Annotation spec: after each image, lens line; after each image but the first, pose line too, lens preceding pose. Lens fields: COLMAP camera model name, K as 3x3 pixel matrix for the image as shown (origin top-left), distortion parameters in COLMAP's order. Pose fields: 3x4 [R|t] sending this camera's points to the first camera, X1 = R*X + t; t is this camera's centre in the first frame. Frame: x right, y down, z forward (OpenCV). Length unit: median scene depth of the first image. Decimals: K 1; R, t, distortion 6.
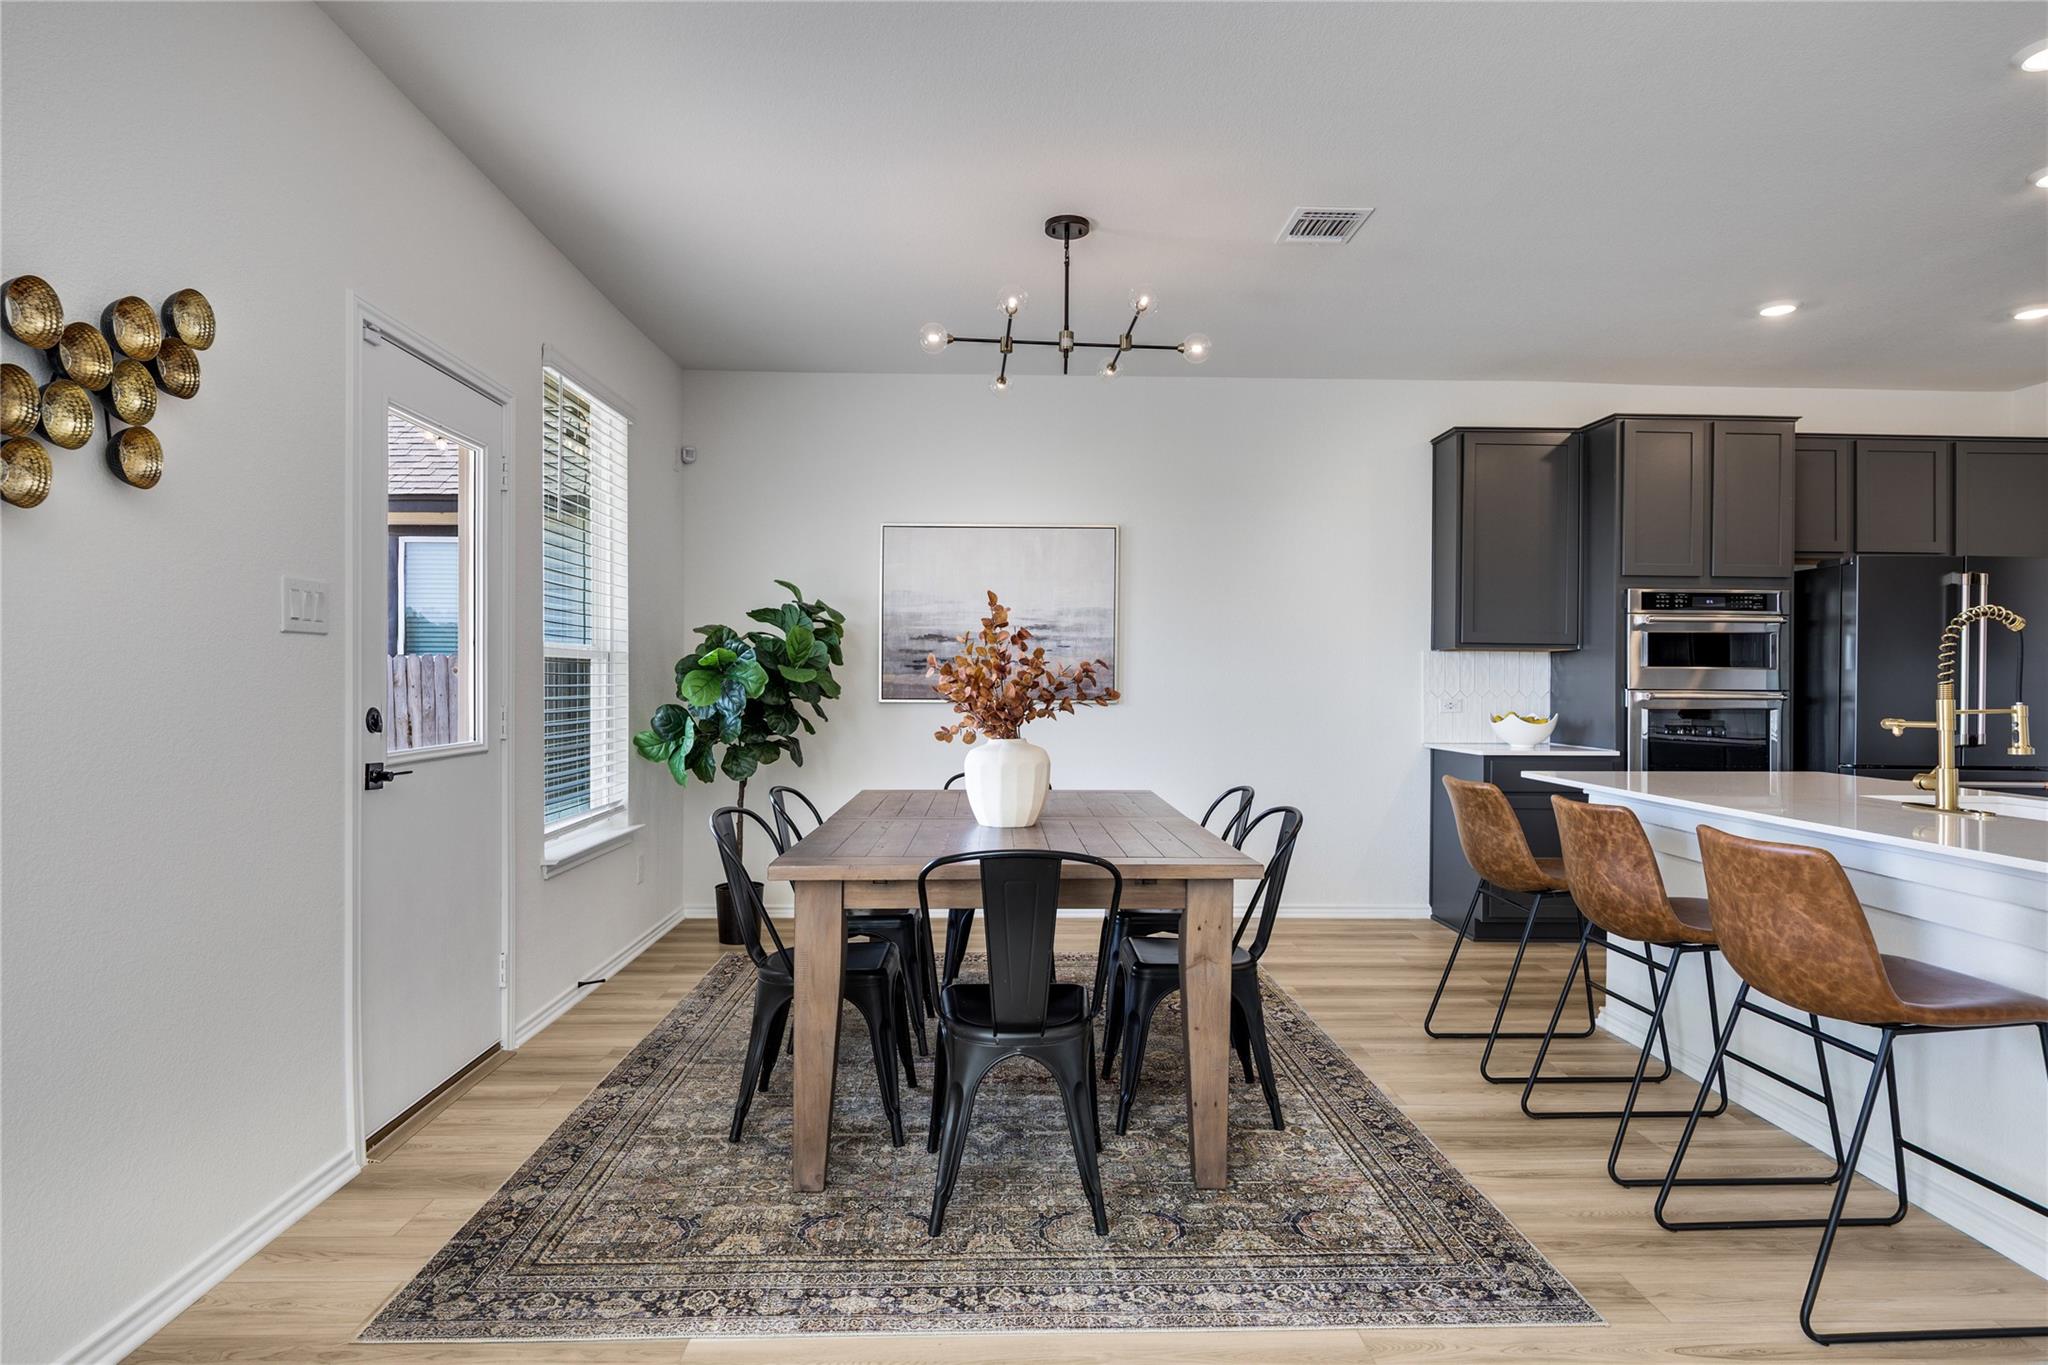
lens RADIAL K [[1120.9, 0, 1016.5], [0, 1120.9, 673.8], [0, 0, 1]] dist [-0.001846, -0.000133]
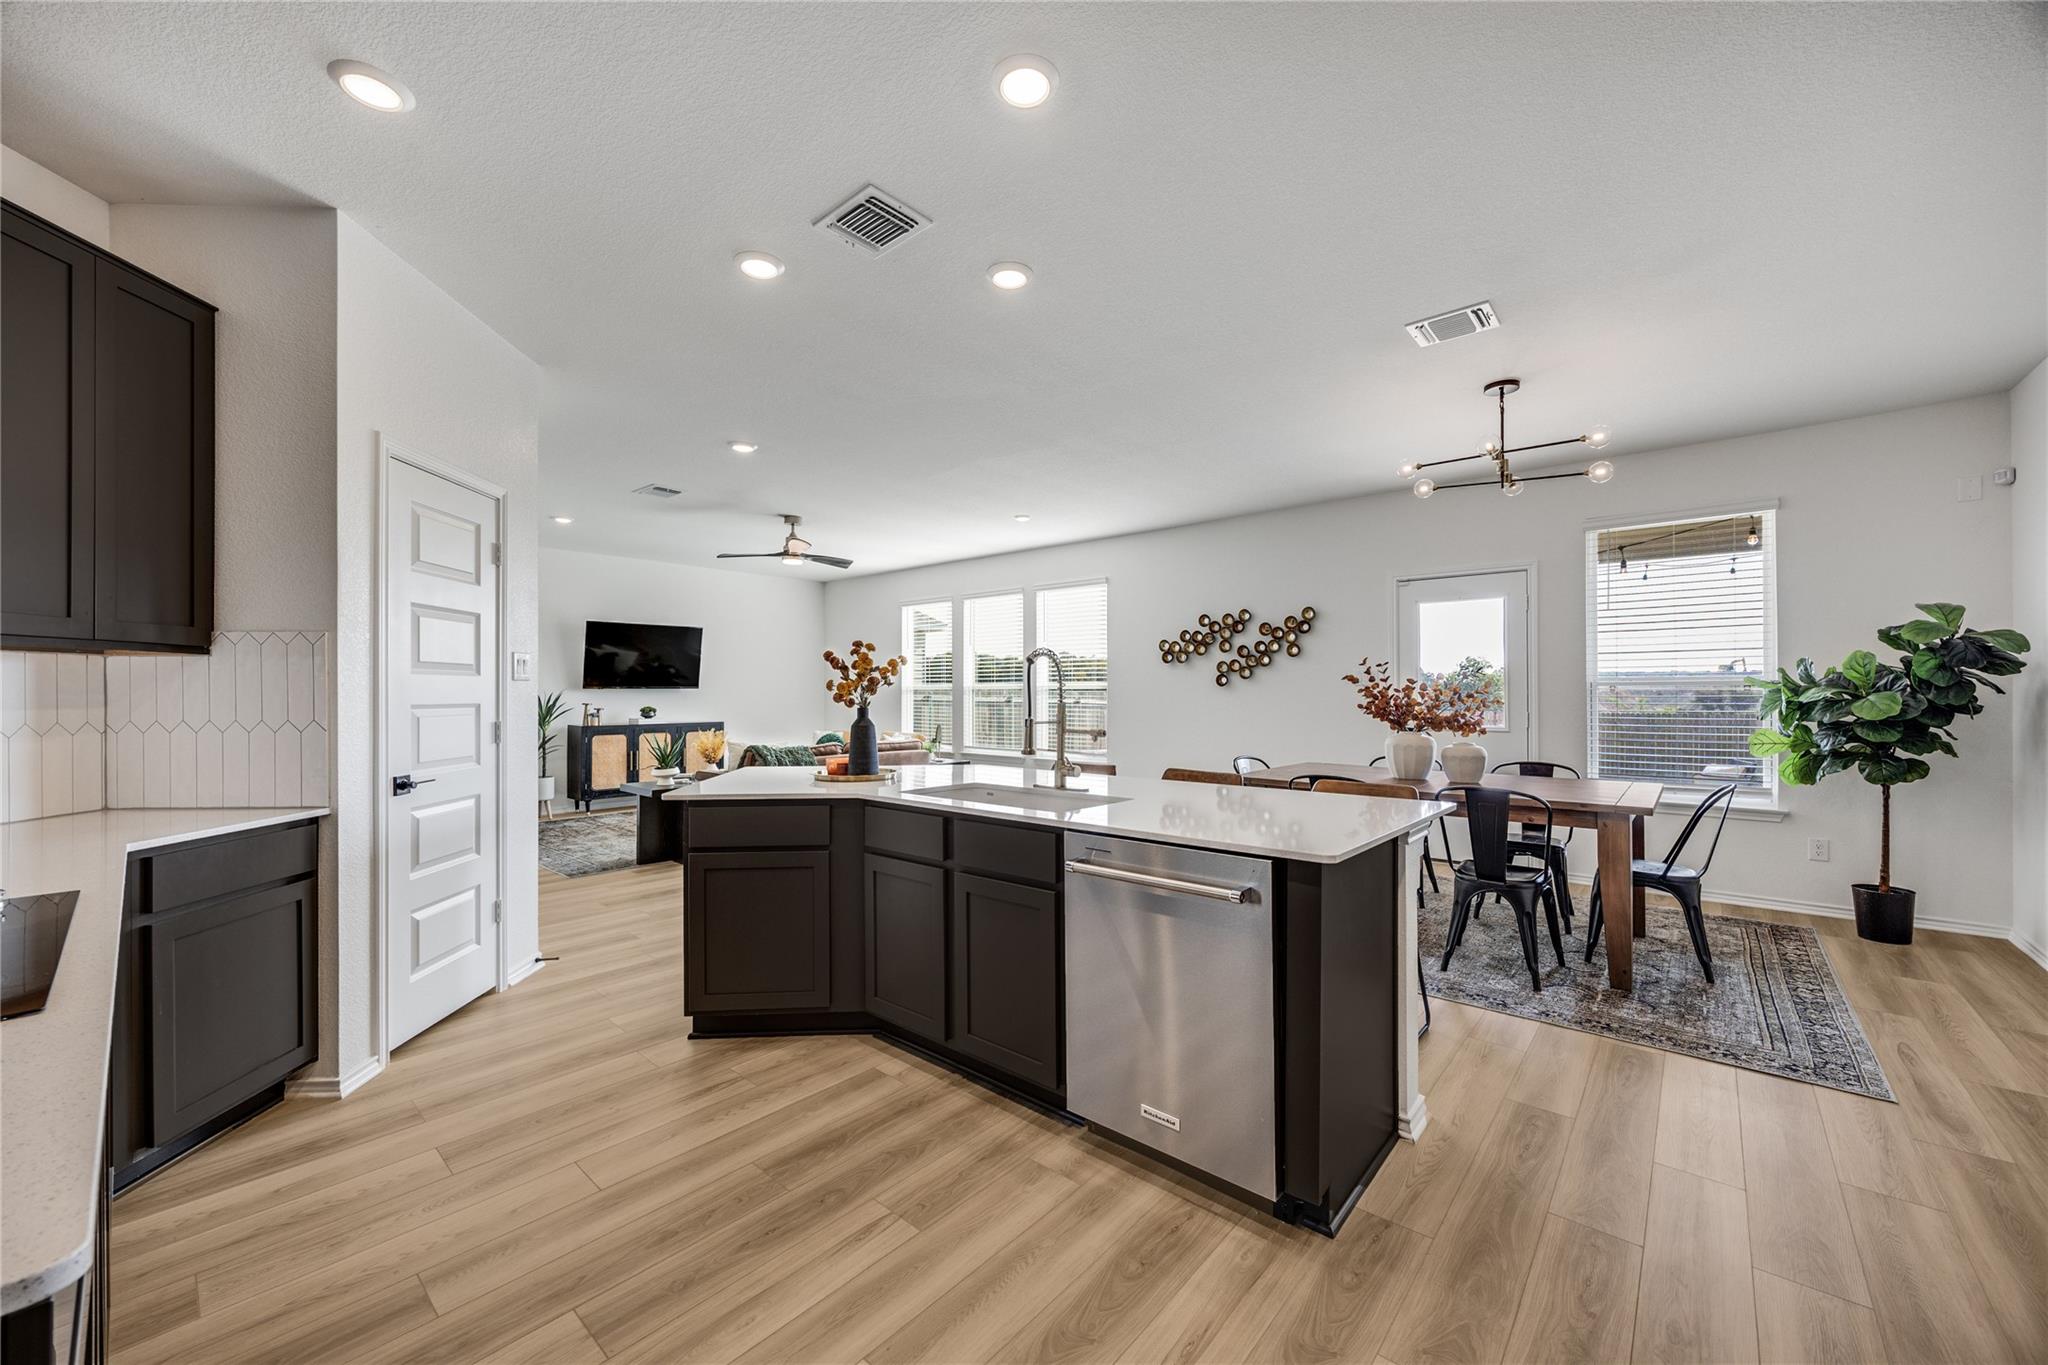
lens RADIAL K [[781.4, 0, 1024.0], [0, 781.4, 688.2], [0, 0, 1]] dist [-0.001151, -0.000119]
pose [[-0.676226, -0.009397, -0.736634, 1.437180], [0.002192, 0.999889, -0.014767, 0.004126], [0.736691, -0.011600, -0.676130, 1.470165]]
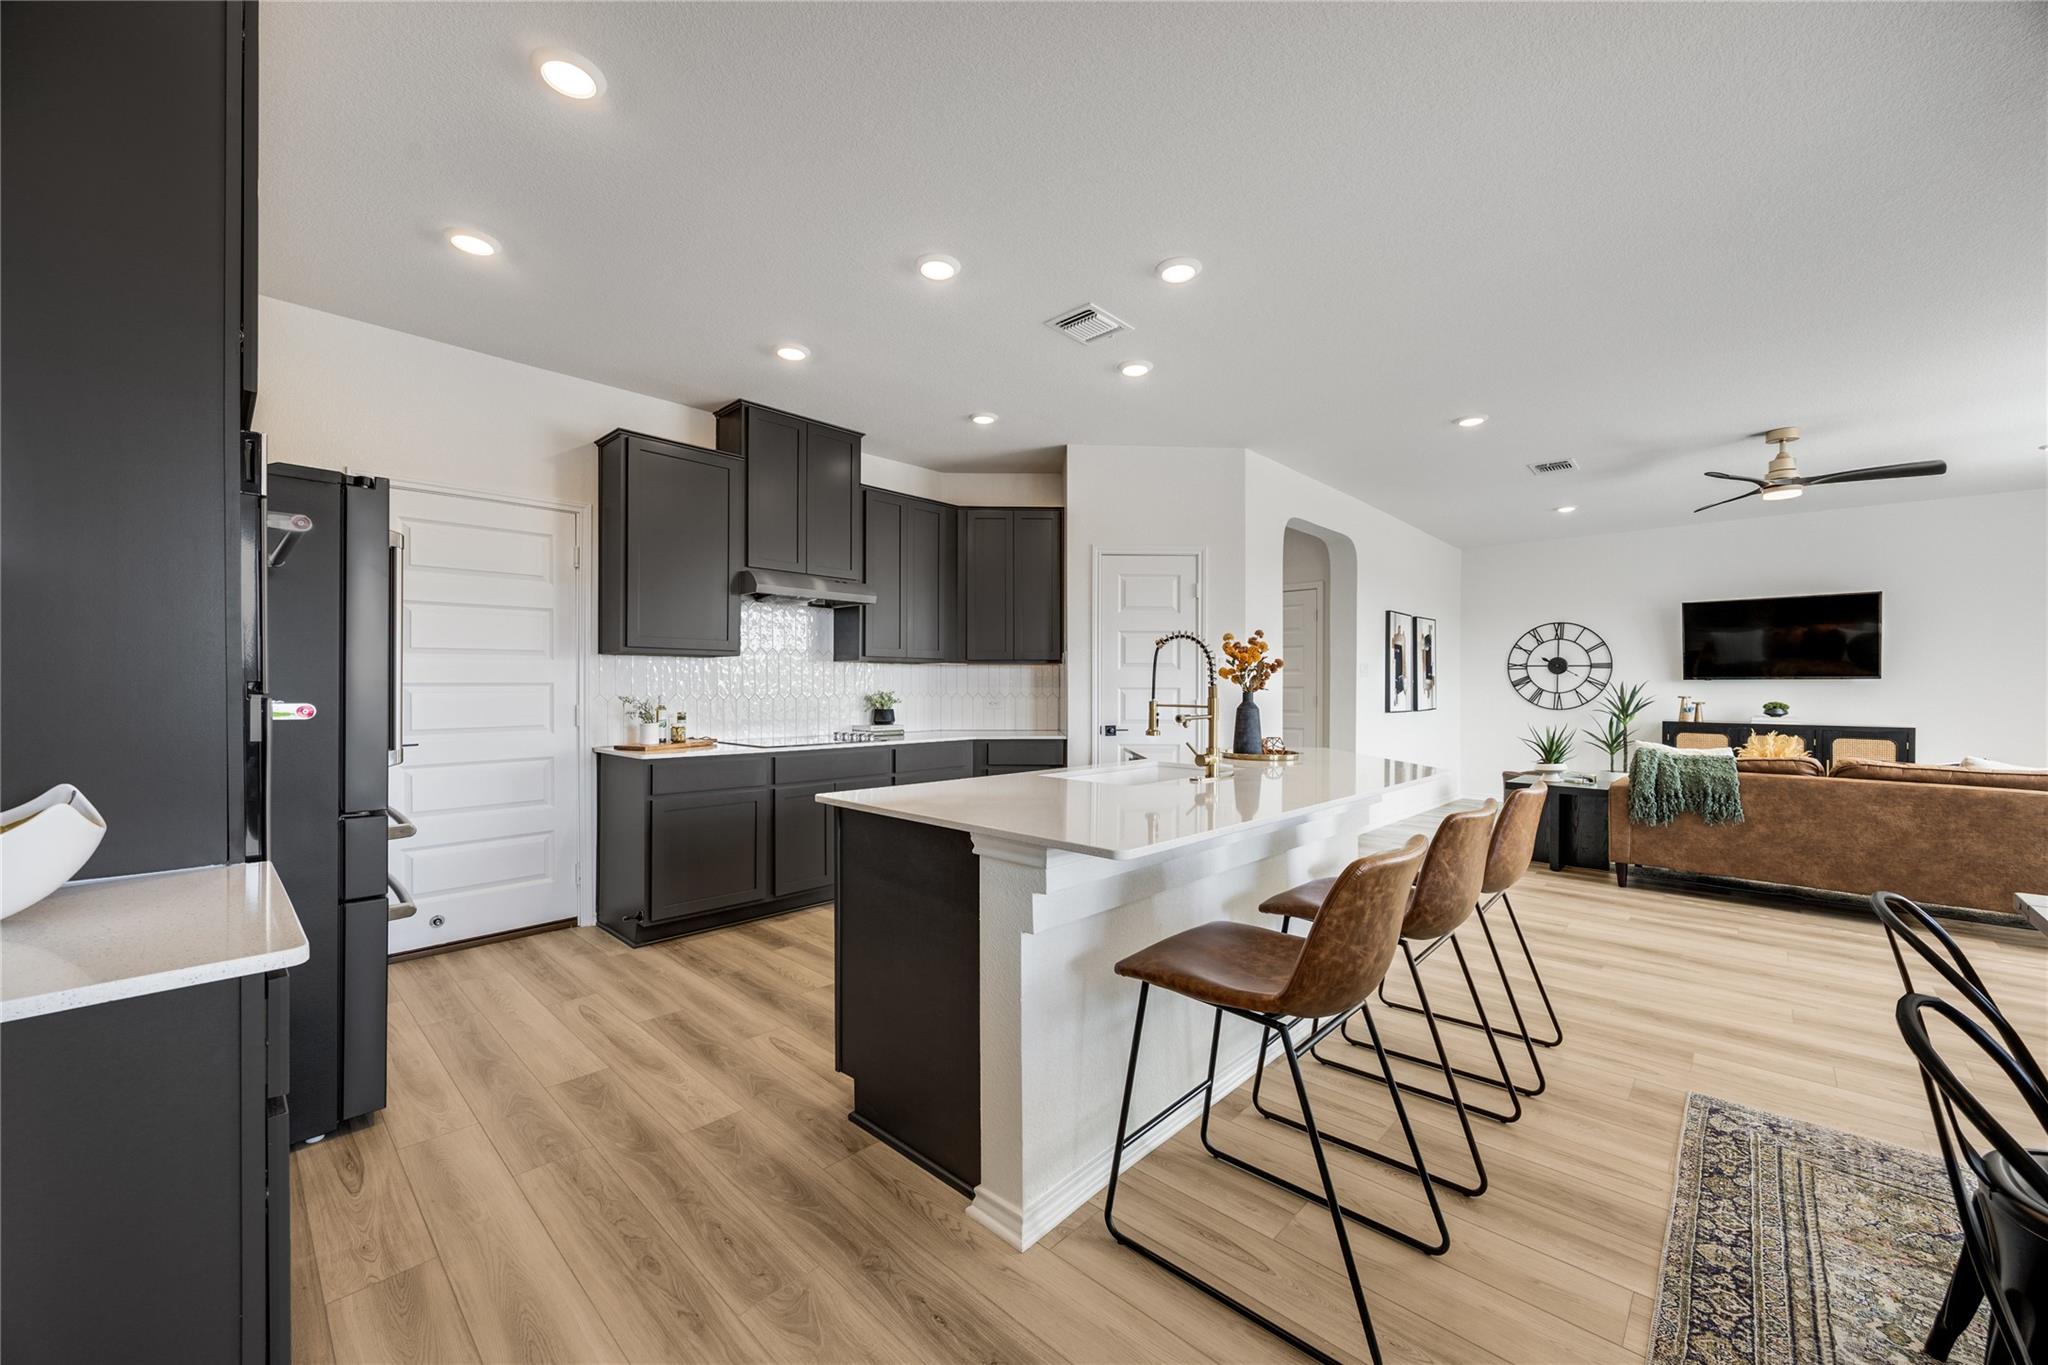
lens RADIAL K [[775.3, 0, 1022.4], [0, 775.3, 687.4], [0, 0, 1]] dist [-0.000731, -0.000026]
pose [[-0.708657, -0.009195, 0.705494, 0.282843], [-0.012734, 0.999919, 0.000240, 0.011200], [-0.705439, -0.008814, -0.708716, 1.628216]]
